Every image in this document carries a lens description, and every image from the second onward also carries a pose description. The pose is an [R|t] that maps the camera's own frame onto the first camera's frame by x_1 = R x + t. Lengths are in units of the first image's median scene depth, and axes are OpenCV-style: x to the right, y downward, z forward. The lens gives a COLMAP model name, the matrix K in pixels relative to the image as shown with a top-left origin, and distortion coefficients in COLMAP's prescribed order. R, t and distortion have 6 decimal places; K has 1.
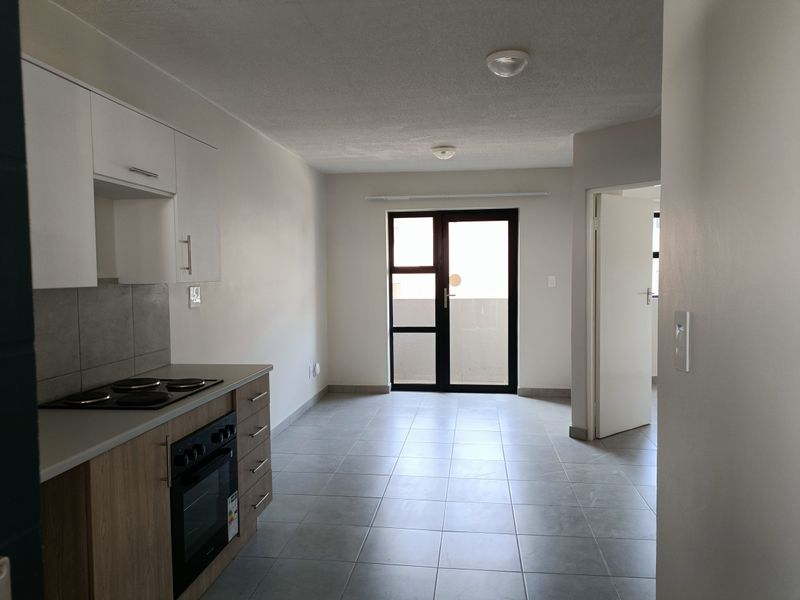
lens RADIAL K [[584.2, 0, 401.8], [0, 584.2, 301.4], [0, 0, 1]] dist [0.075228, -0.078789]
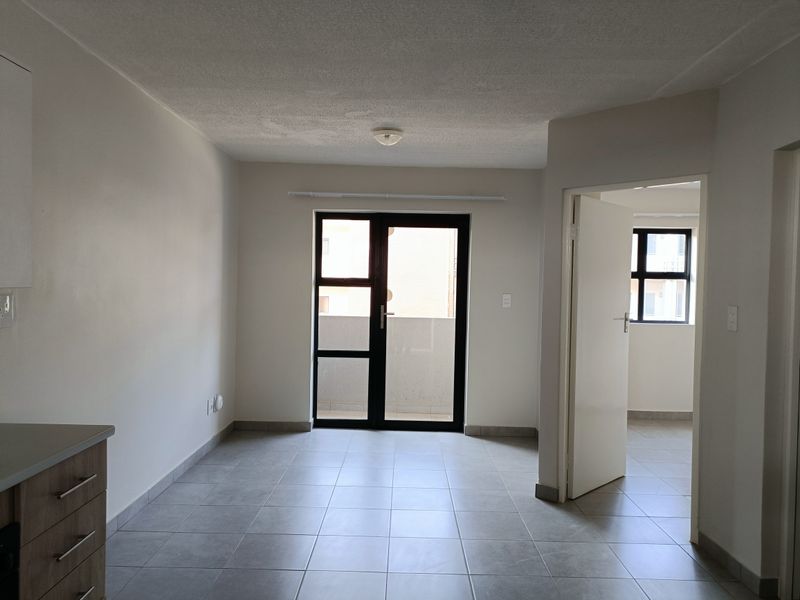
lens RADIAL K [[584.2, 0, 401.8], [0, 584.2, 301.4], [0, 0, 1]] dist [0.075228, -0.078789]
pose [[0.992237, 0.028929, 0.120952, 0.000622], [-0.025981, 0.999327, -0.025879, -0.007791], [-0.121619, 0.022536, 0.992321, 0.179666]]
